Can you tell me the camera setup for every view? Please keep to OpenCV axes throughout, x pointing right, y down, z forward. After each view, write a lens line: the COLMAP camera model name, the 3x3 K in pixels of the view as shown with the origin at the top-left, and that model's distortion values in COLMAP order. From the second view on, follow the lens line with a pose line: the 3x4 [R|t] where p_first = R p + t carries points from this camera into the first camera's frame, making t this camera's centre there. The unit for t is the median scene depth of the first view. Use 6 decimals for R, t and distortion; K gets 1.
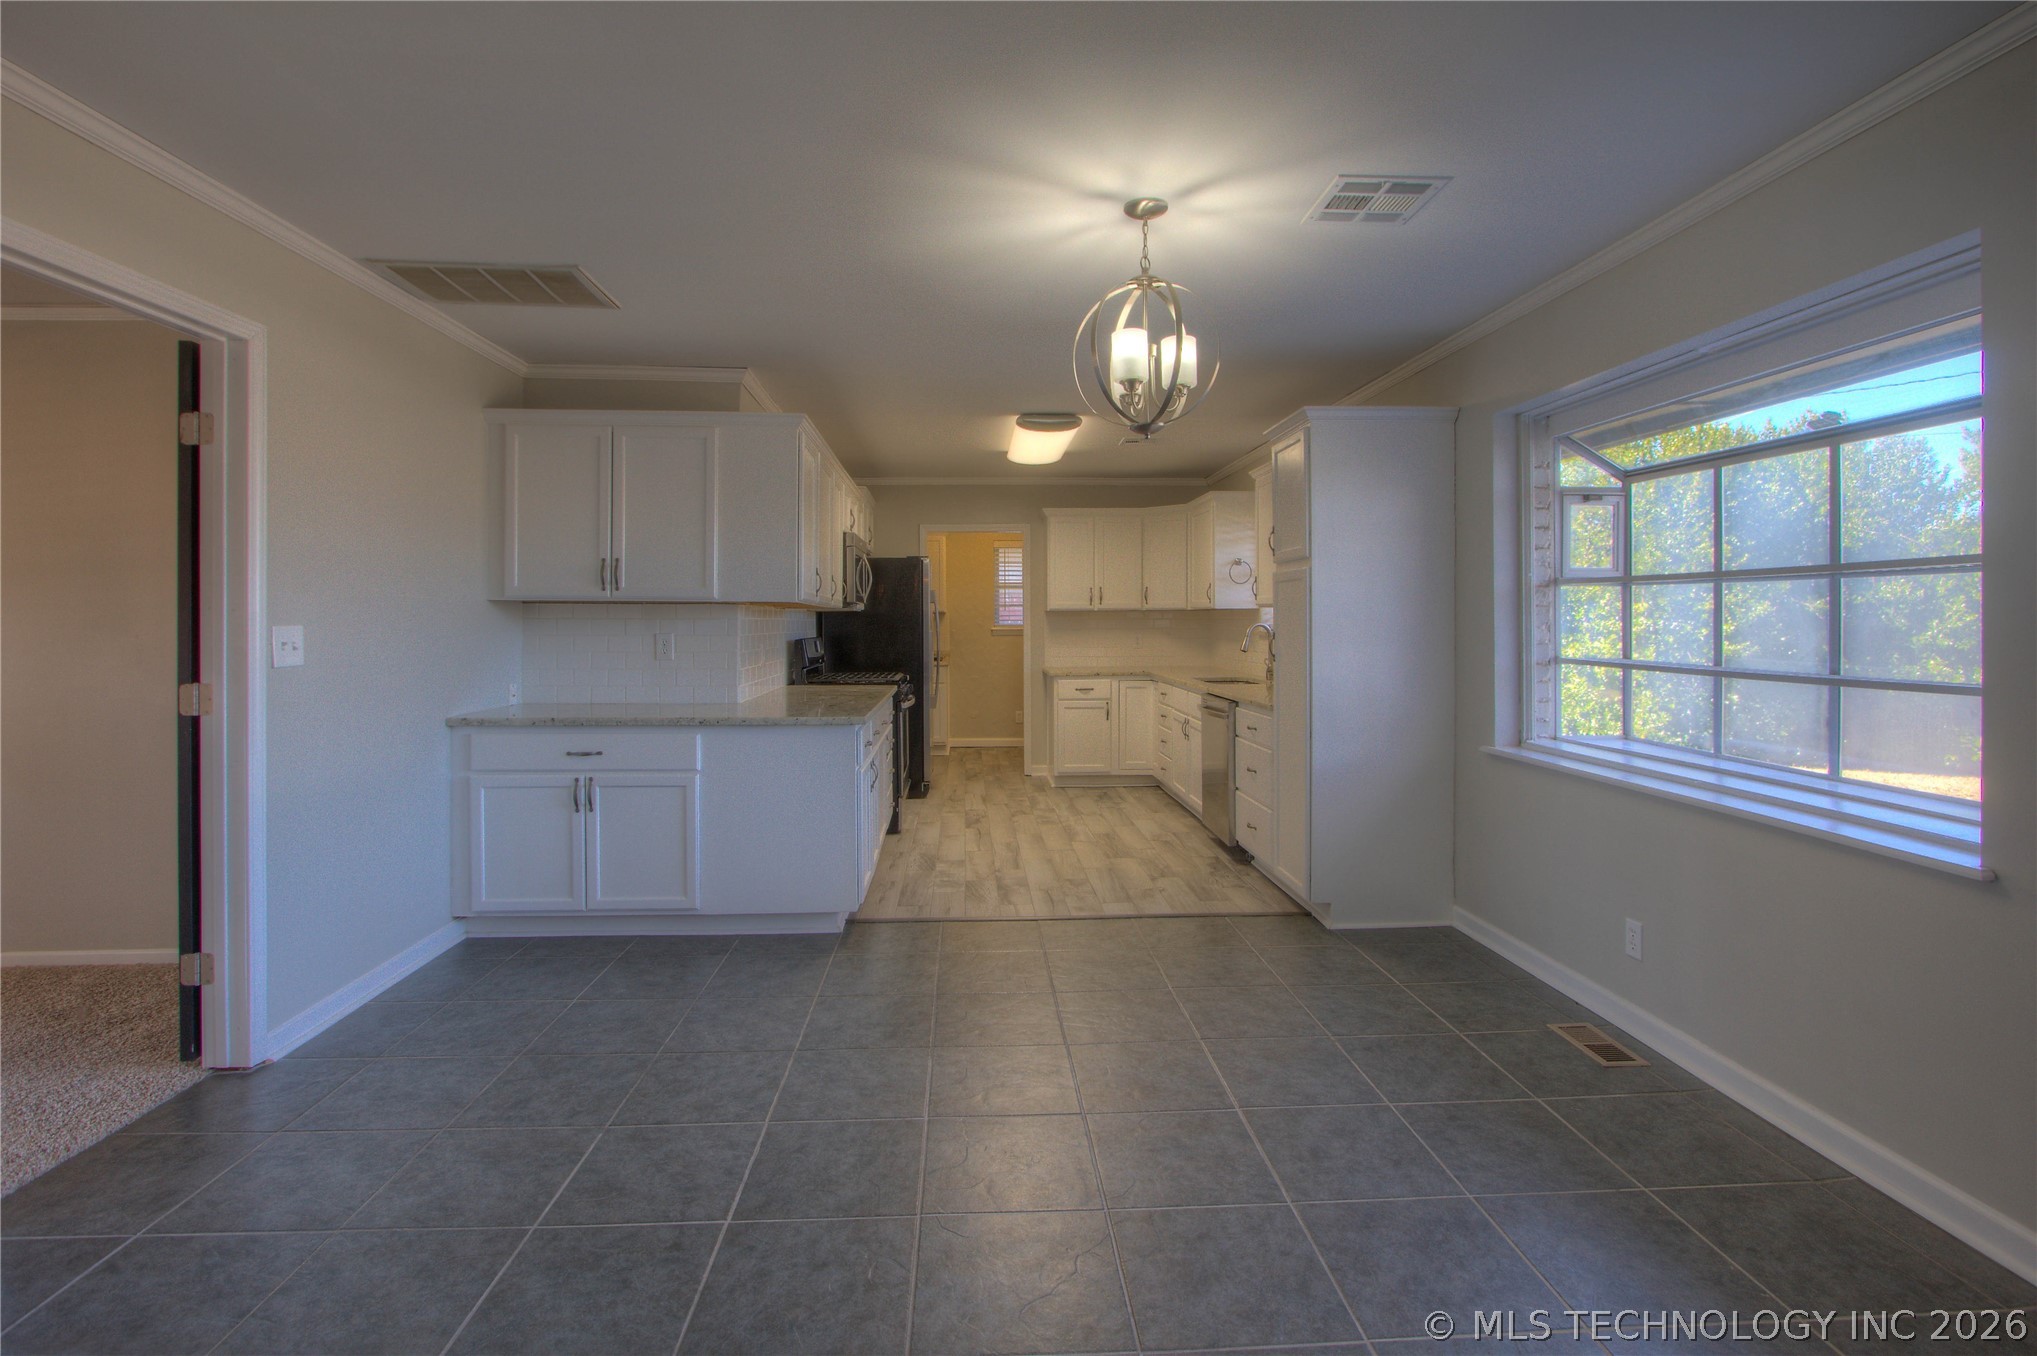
lens RADIAL K [[958.4, 0, 1006.1], [0, 958.4, 634.0], [0, 0, 1]] dist [-0.013812, 0.000887]
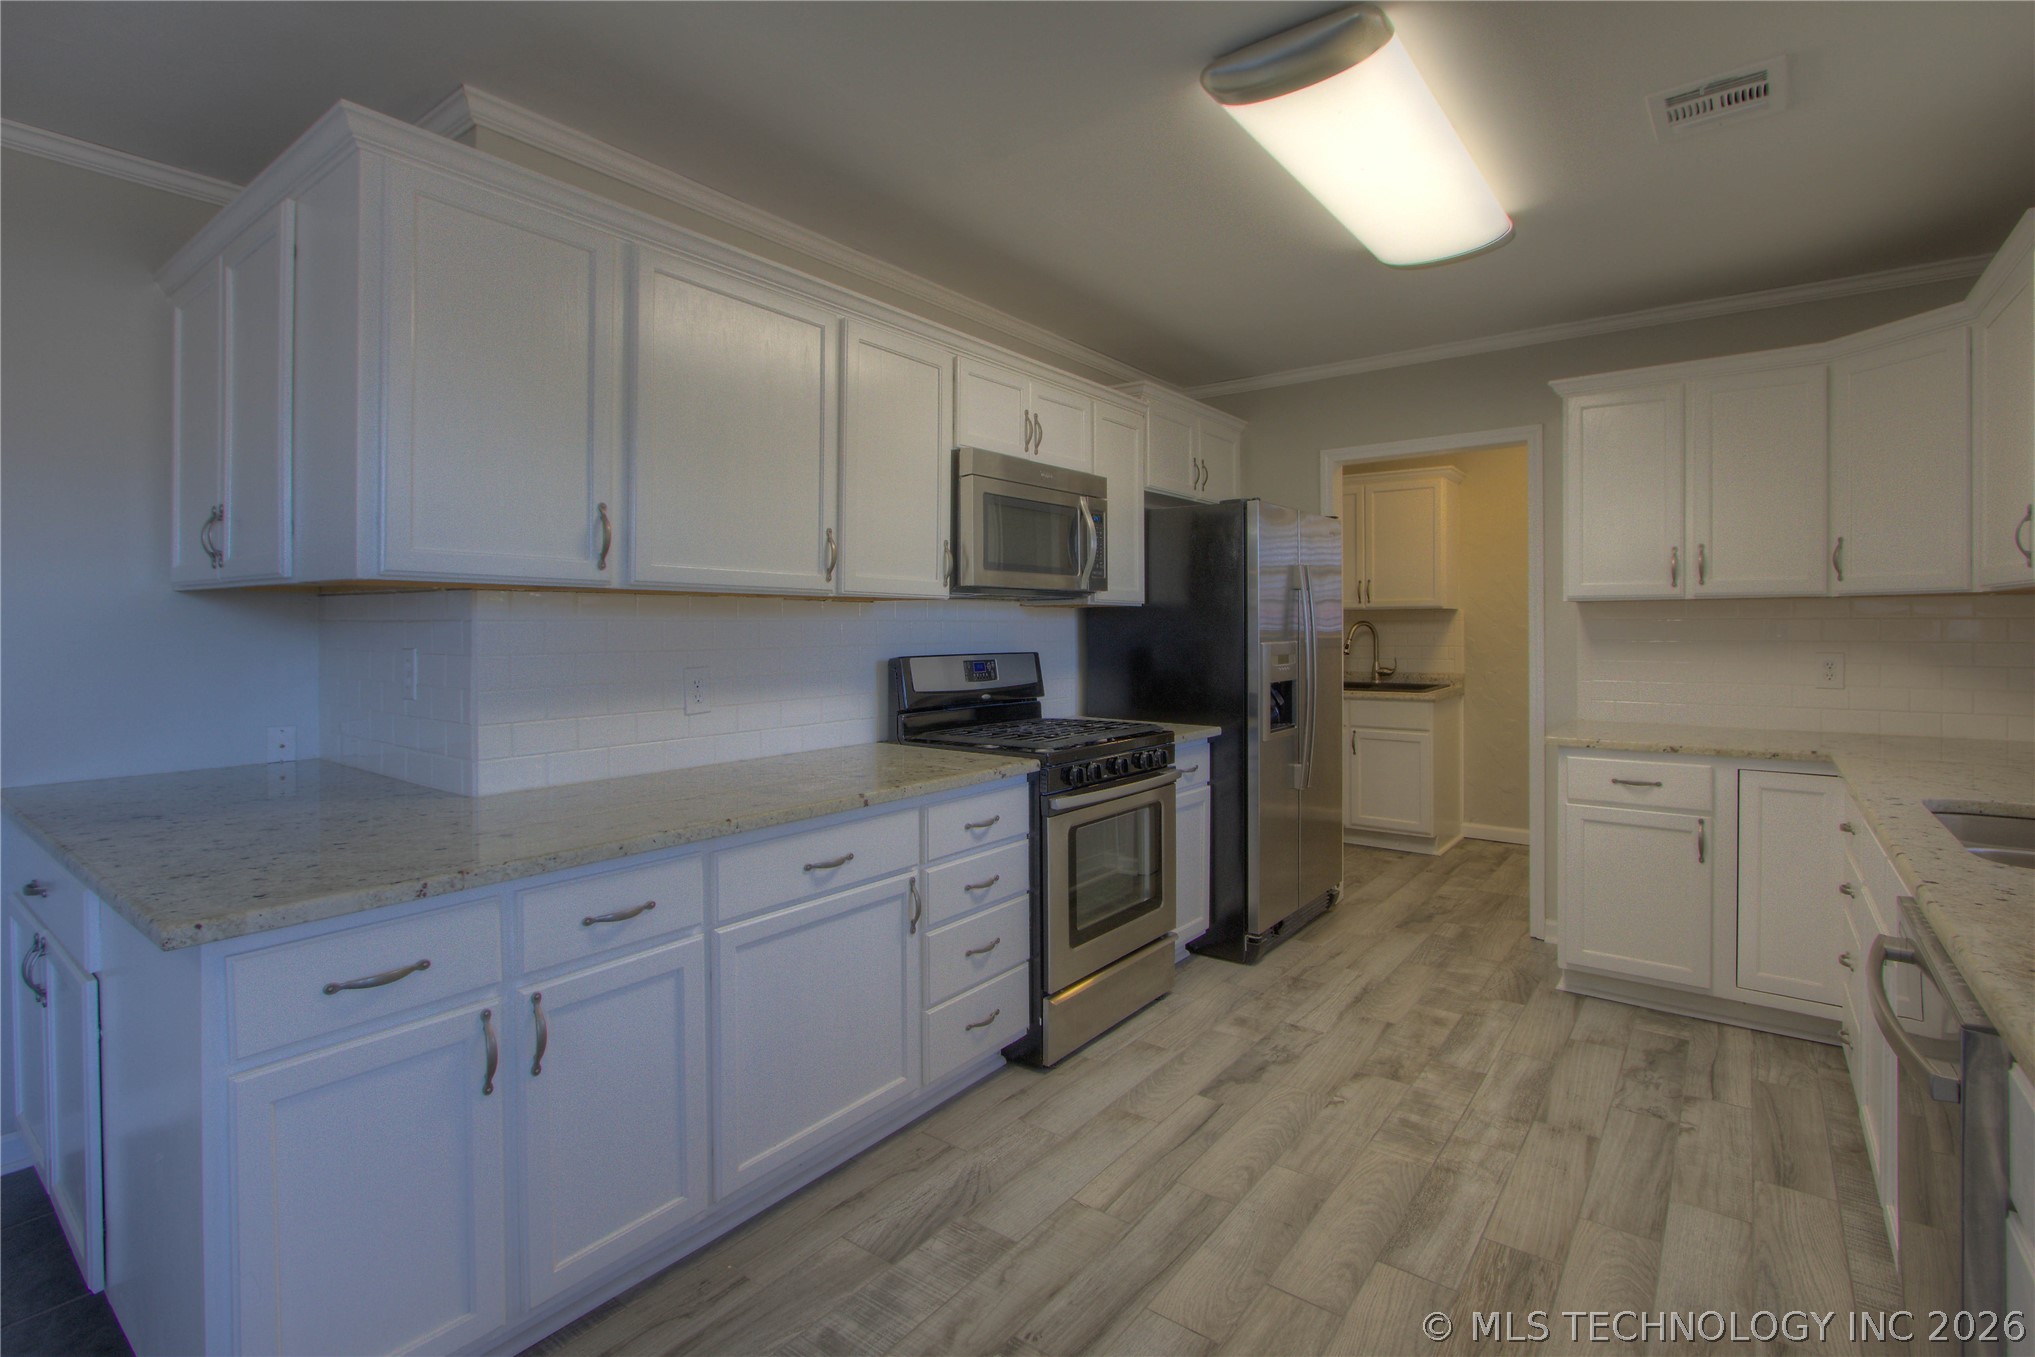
lens RADIAL K [[957.4, 0, 1014.6], [0, 957.4, 628.0], [0, 0, 1]] dist [-0.013812, 0.000887]
pose [[0.761430, 0.002679, -0.648241, 0.185841], [-0.008001, 0.999954, -0.005266, -0.008906], [0.648197, 0.009197, 0.761417, 0.632902]]
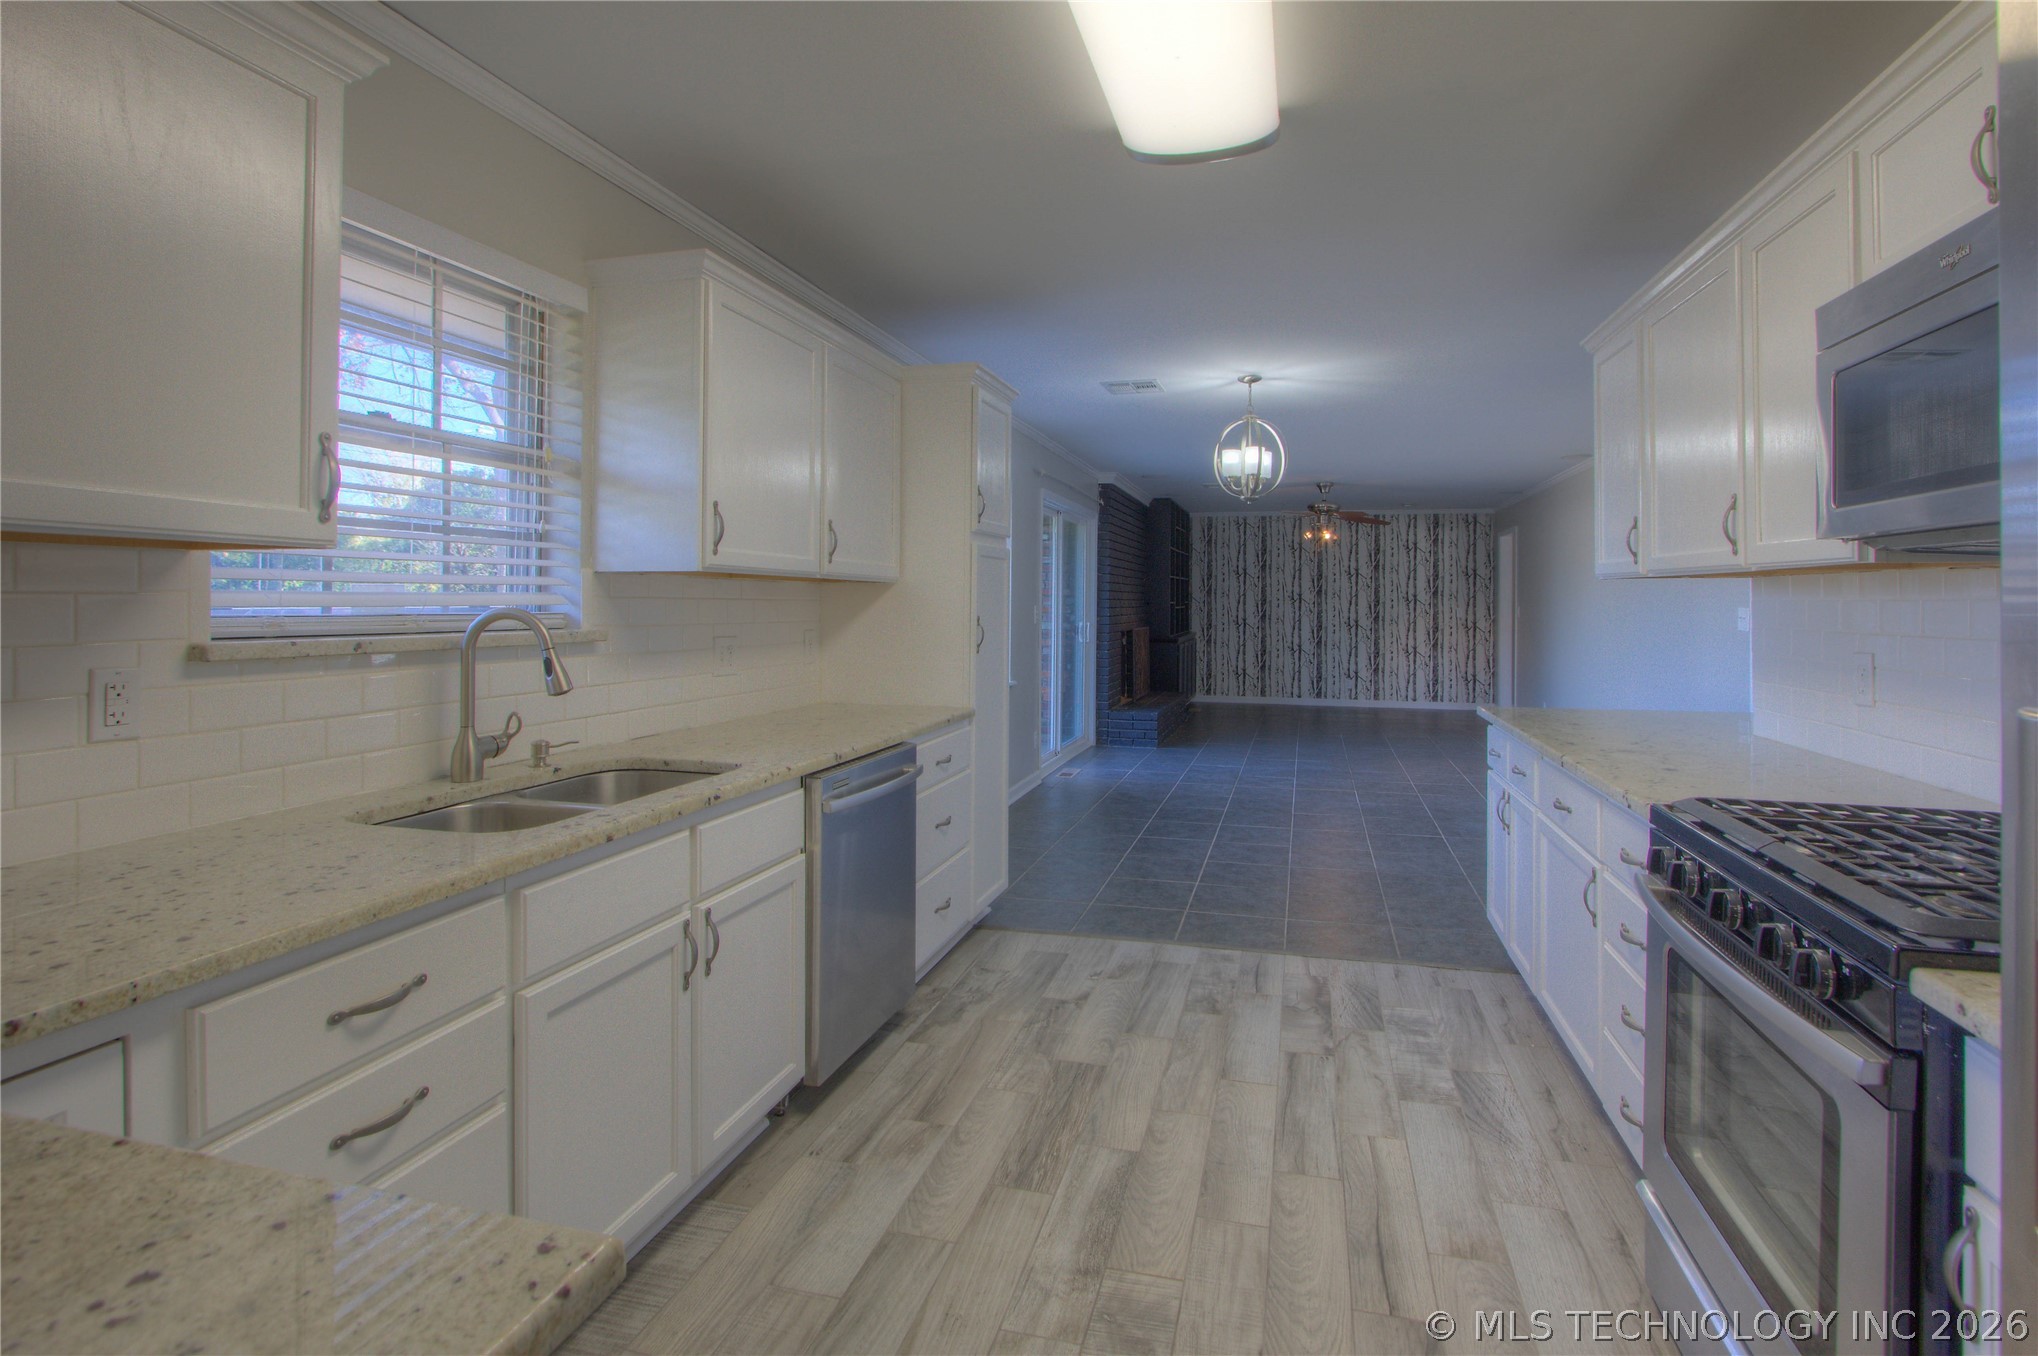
lens RADIAL K [[958.9, 0, 1076.6], [0, 958.9, 596.7], [0, 0, 1]] dist [-0.013812, 0.000887]
pose [[-0.961897, 0.000723, 0.273410, -0.016587], [0.003321, 0.999954, 0.009042, -0.019445], [-0.273391, 0.009605, -0.961855, 1.356967]]
